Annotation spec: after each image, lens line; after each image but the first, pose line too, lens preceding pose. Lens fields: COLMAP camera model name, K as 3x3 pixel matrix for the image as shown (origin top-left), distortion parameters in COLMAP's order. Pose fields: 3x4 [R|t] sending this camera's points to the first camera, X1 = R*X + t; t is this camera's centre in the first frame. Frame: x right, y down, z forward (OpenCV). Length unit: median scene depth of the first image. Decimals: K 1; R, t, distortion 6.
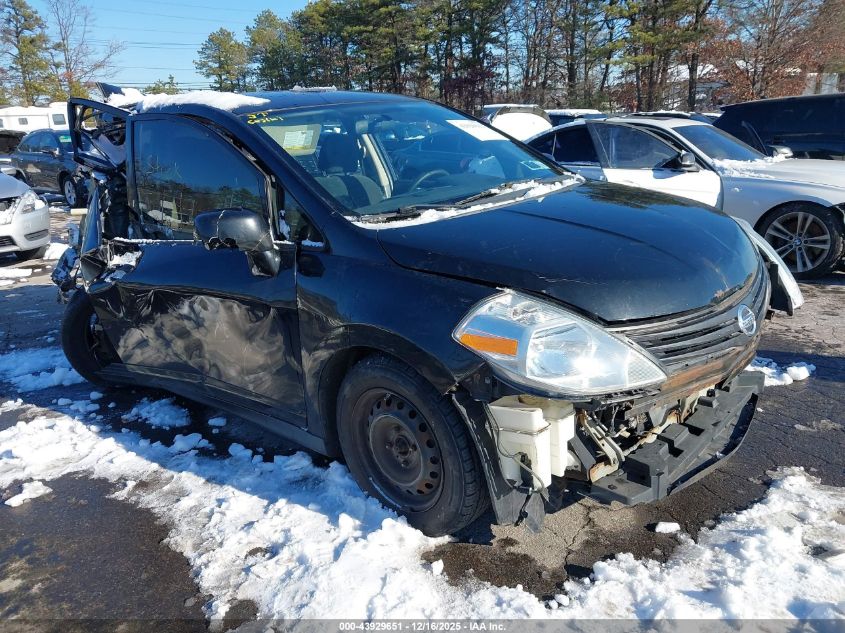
lens RADIAL K [[658.2, 0, 424.9], [0, 658.2, 318.0], [0, 0, 1]] dist [0.025932, -0.022777]
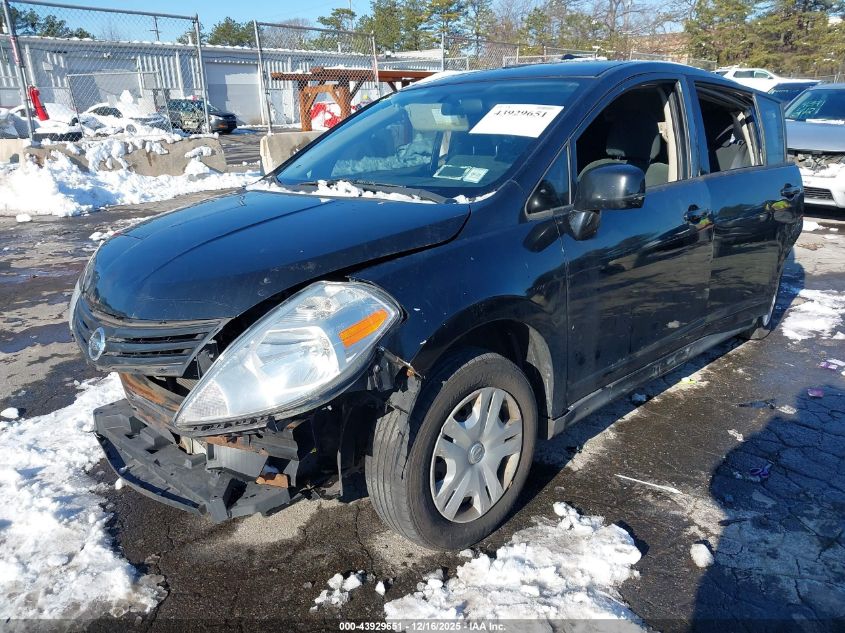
lens RADIAL K [[658.2, 0, 425.9], [0, 658.2, 315.6], [0, 0, 1]] dist [0.025932, -0.022777]
pose [[-0.008687, 0.360208, -0.932832, 1.199778], [-0.274208, 0.896250, 0.348635, -0.433798], [0.961631, 0.258819, 0.090986, 1.203984]]
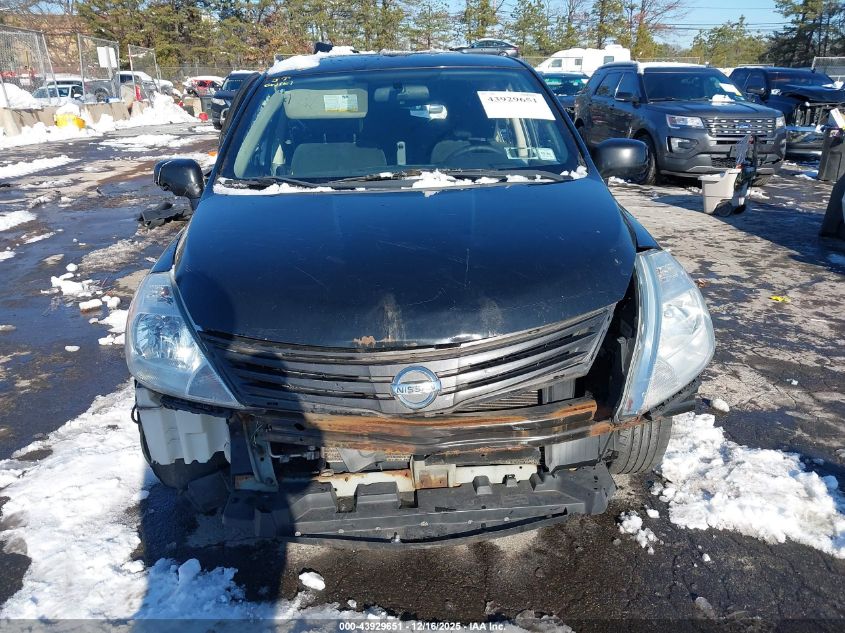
lens RADIAL K [[658.2, 0, 424.5], [0, 658.2, 316.1], [0, 0, 1]] dist [0.025932, -0.022777]
pose [[0.711110, 0.279202, -0.645266, 0.858683], [-0.230115, 0.959646, 0.161637, -0.180762], [0.664356, 0.033544, 0.746663, 0.391046]]
